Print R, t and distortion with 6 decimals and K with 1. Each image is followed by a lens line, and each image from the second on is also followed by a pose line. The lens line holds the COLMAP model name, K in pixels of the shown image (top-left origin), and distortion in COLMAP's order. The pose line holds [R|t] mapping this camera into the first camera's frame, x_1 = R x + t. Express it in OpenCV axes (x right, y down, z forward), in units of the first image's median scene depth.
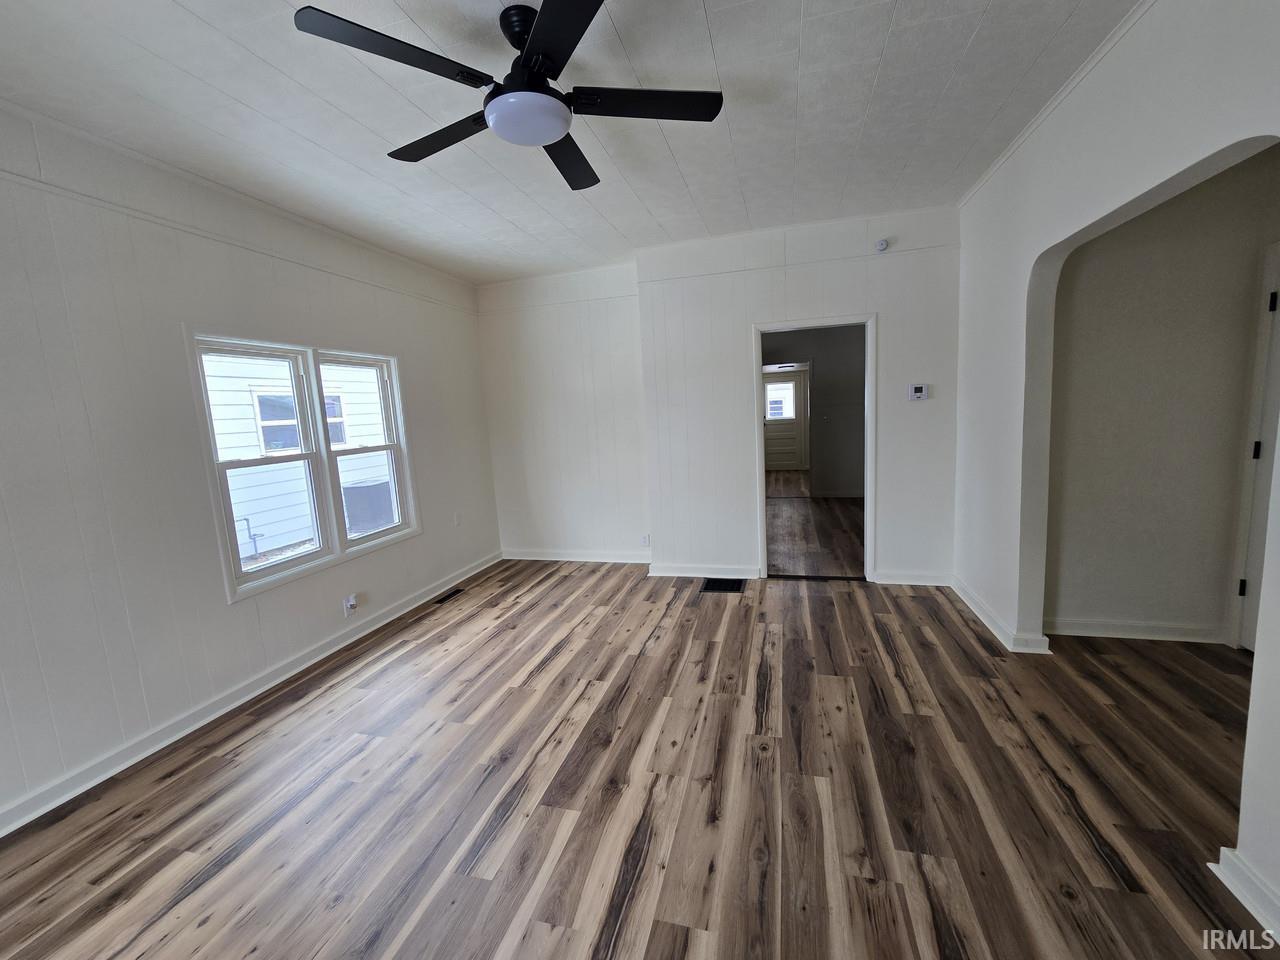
lens RADIAL K [[522.8, 0, 641.1], [0, 522.8, 475.6], [0, 0, 1]] dist [0.000381, -0.001339]
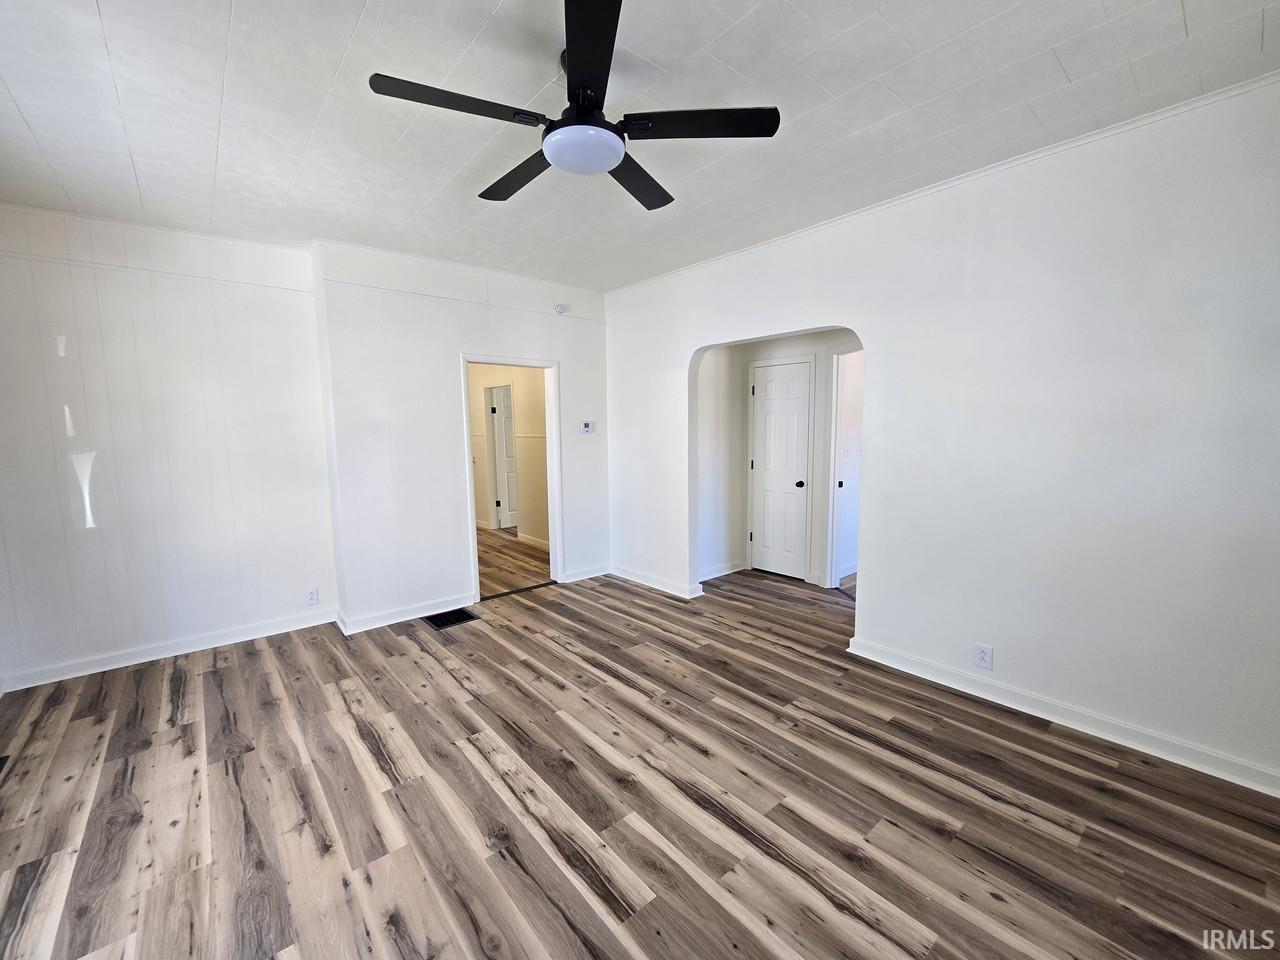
lens RADIAL K [[522.8, 0, 628.7], [0, 522.8, 480.6], [0, 0, 1]] dist [0.000381, -0.001339]
pose [[0.568607, -0.037957, 0.821733, -0.642929], [0.083274, 0.996459, -0.011594, -0.006997], [-0.818384, 0.075022, 0.569754, 0.239338]]
